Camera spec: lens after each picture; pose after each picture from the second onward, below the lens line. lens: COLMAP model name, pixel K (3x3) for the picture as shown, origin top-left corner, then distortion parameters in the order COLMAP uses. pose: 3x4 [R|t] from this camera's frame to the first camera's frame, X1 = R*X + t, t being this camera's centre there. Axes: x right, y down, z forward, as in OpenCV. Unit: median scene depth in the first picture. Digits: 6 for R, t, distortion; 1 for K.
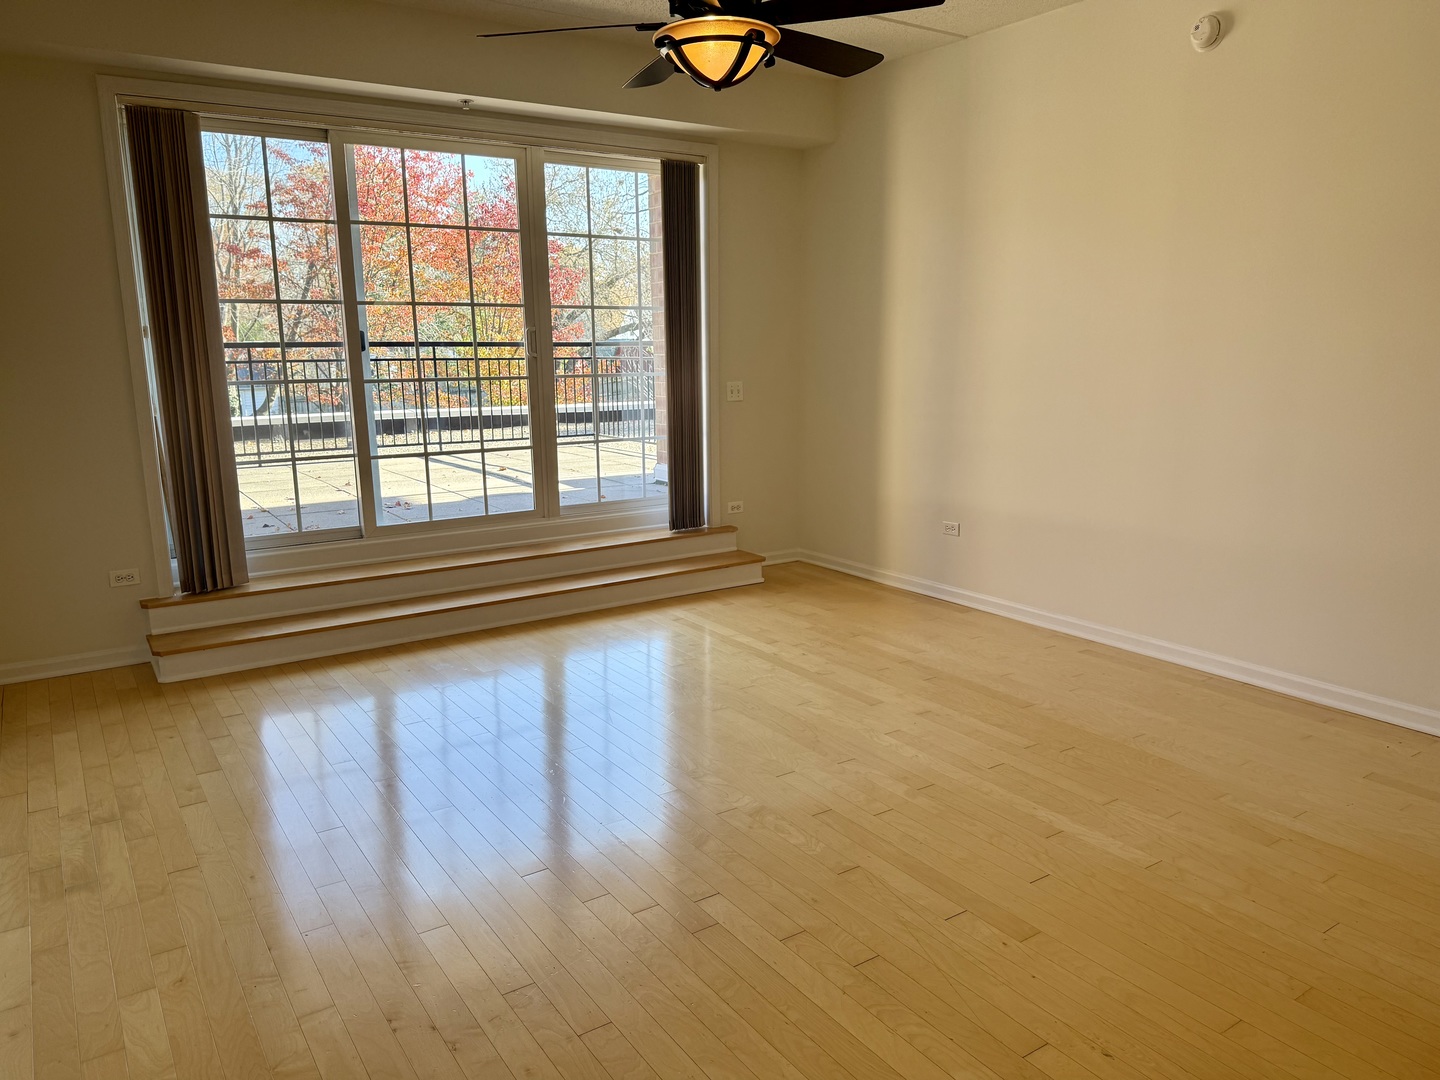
lens RADIAL K [[1012.8, 0, 717.7], [0, 1012.8, 557.8], [0, 0, 1]] dist [0.088570, -0.130896]
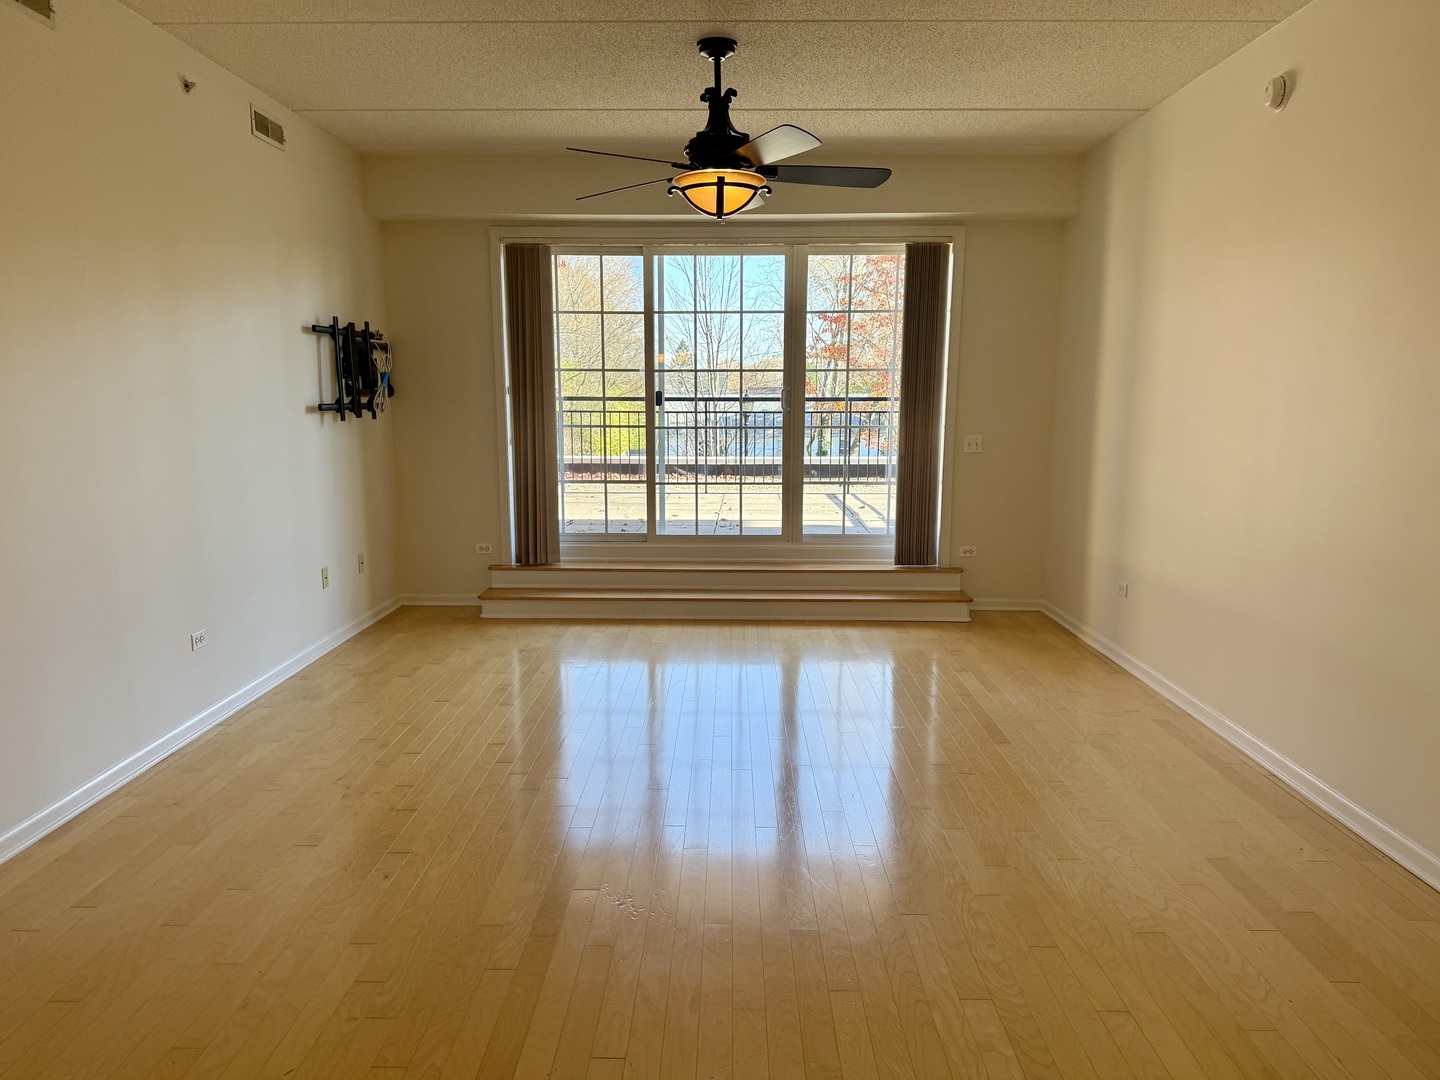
lens RADIAL K [[1012.8, 0, 717.7], [0, 1012.8, 557.8], [0, 0, 1]] dist [0.088570, -0.130896]
pose [[0.815210, 0.101082, -0.570276, 0.480909], [-0.129818, 0.991489, -0.009833, 0.002286], [0.564428, 0.082048, 0.821395, -0.041151]]
